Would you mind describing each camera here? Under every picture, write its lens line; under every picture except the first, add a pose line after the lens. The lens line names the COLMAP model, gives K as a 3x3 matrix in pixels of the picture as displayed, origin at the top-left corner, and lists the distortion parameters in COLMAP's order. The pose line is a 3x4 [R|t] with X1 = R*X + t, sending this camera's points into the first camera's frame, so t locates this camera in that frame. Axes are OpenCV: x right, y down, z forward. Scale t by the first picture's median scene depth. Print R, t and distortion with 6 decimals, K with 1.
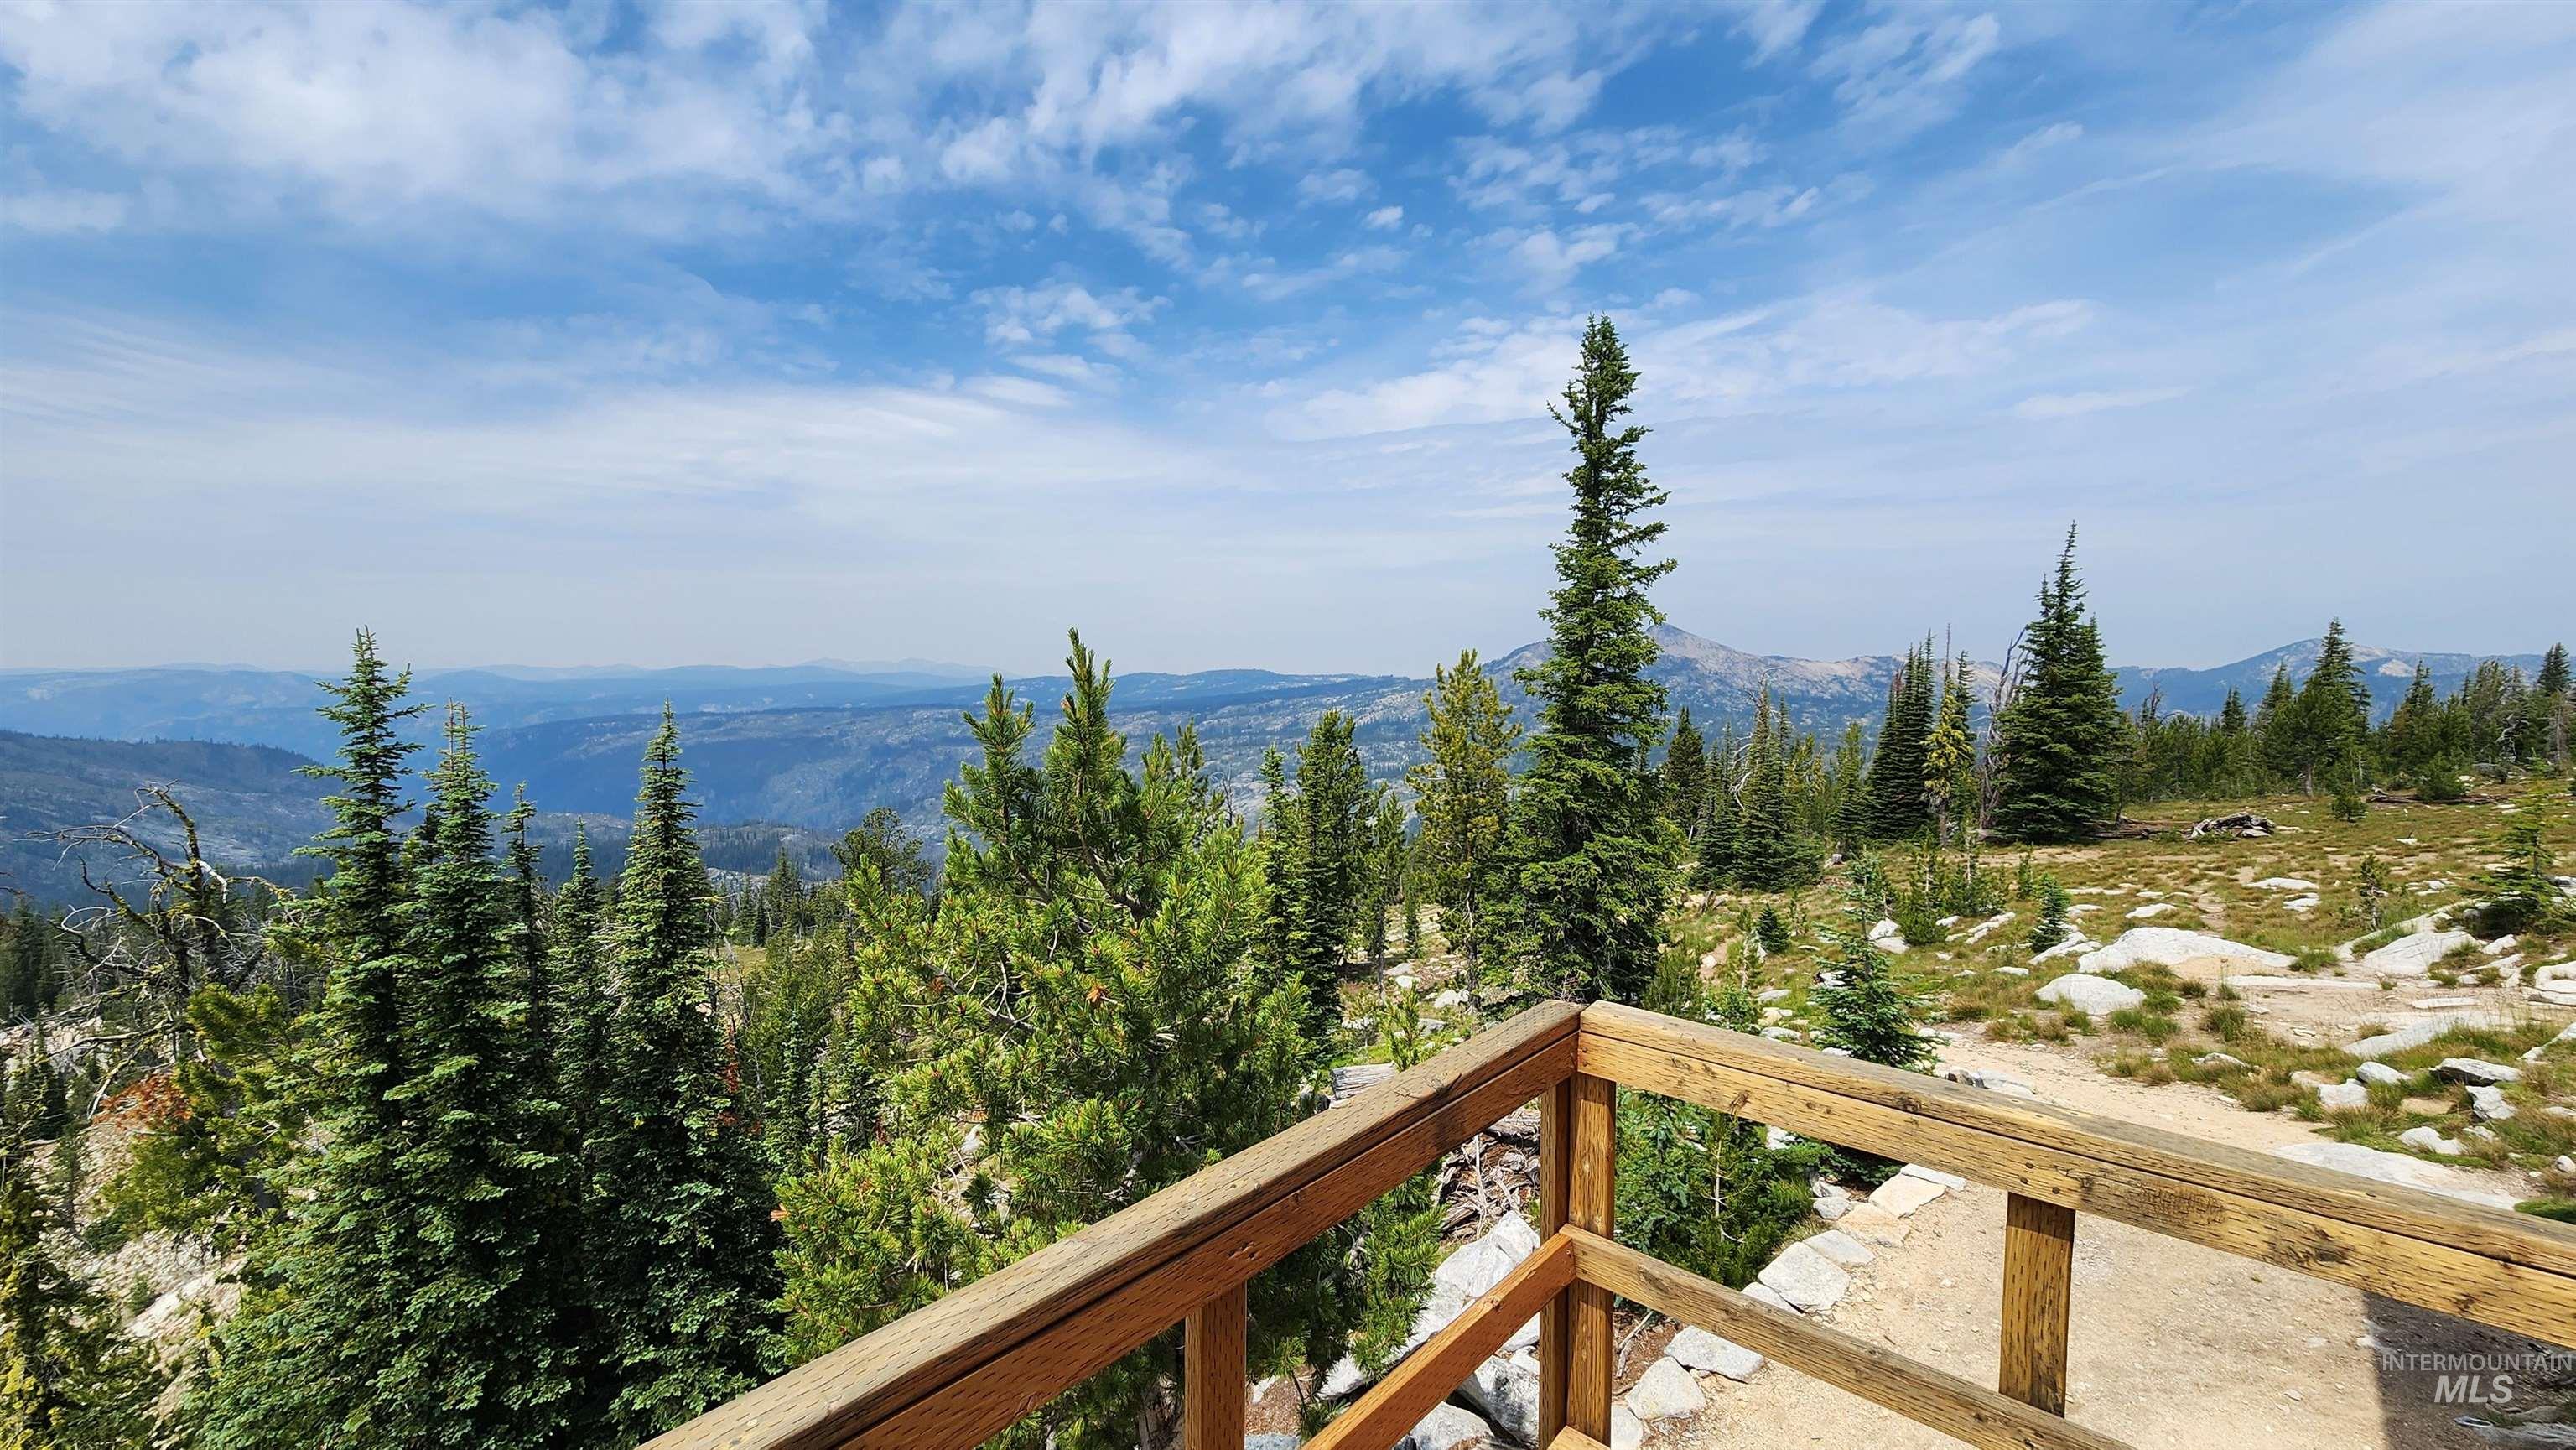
lens RADIAL K [[1075.8, 0, 1272.3], [0, 1075.8, 731.1], [0, 0, 1]] dist [0.011316, 0.001480]
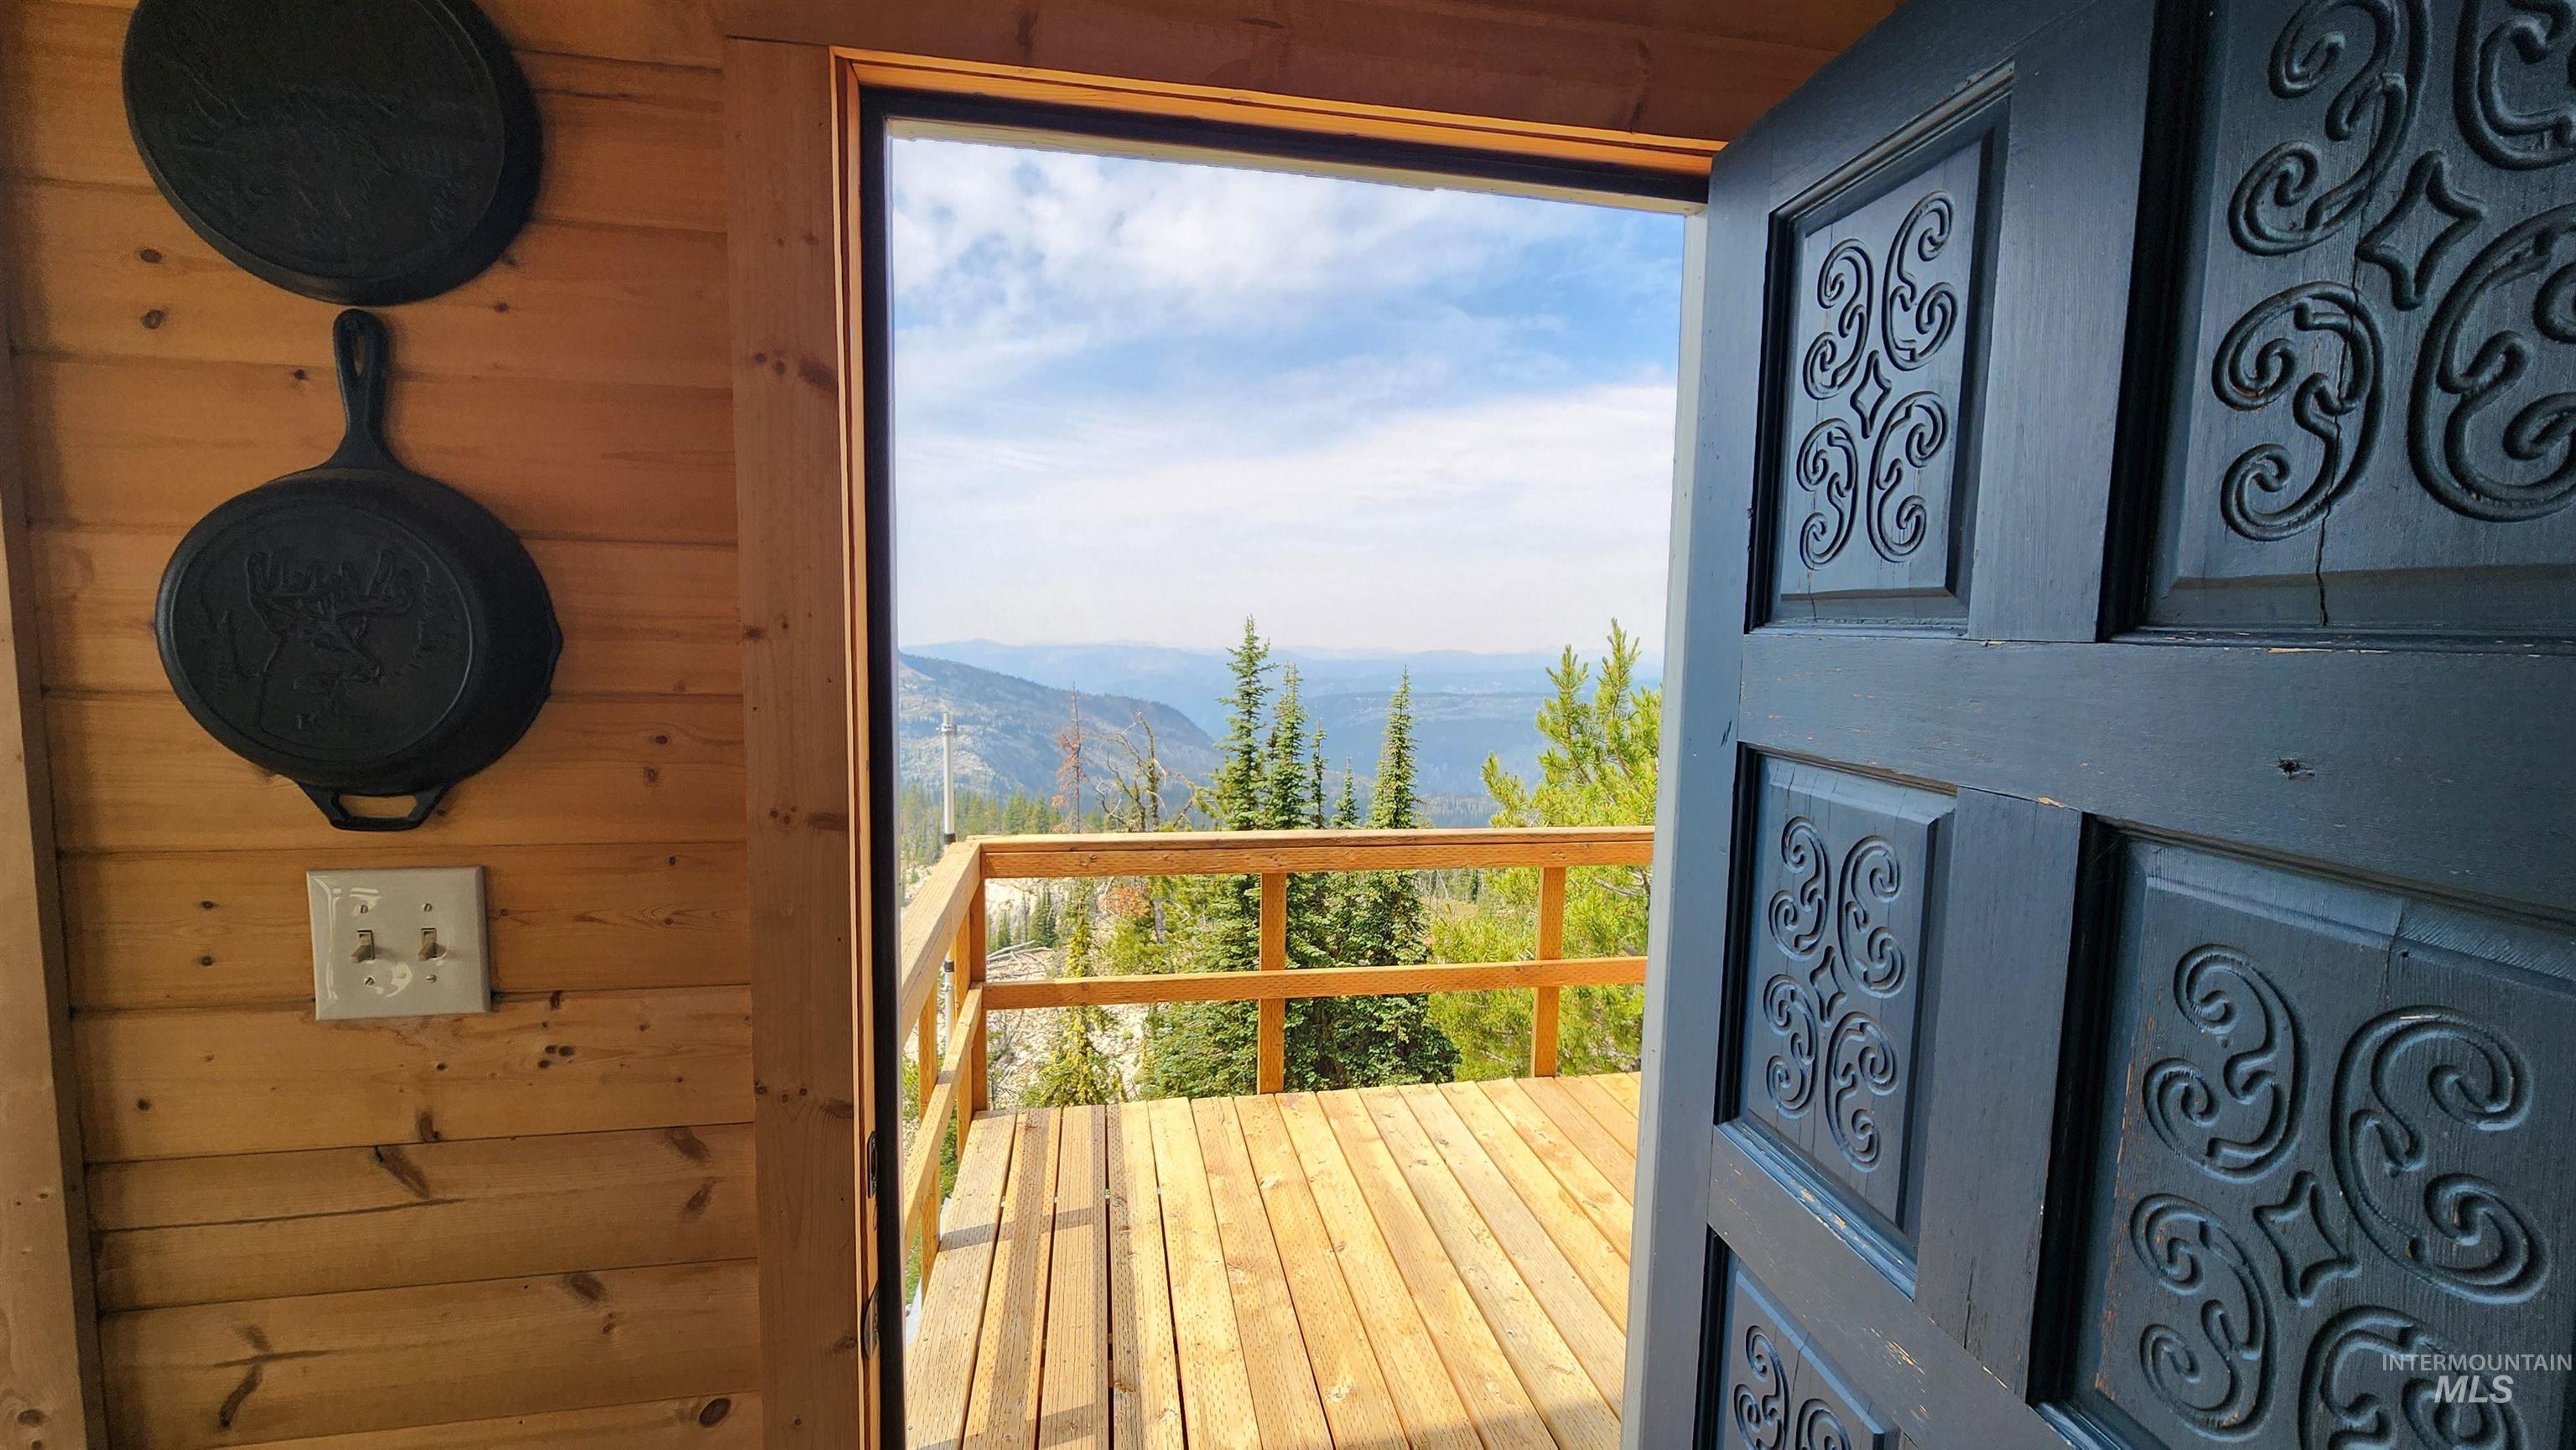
lens RADIAL K [[1075.8, 0, 1276.7], [0, 1075.8, 735.7], [0, 0, 1]] dist [0.011316, 0.001480]
pose [[0.801389, 0.071465, -0.593859, 0.188395], [-0.063867, 0.997385, 0.033839, 0.029047], [0.594724, 0.010810, 0.803857, -0.300122]]
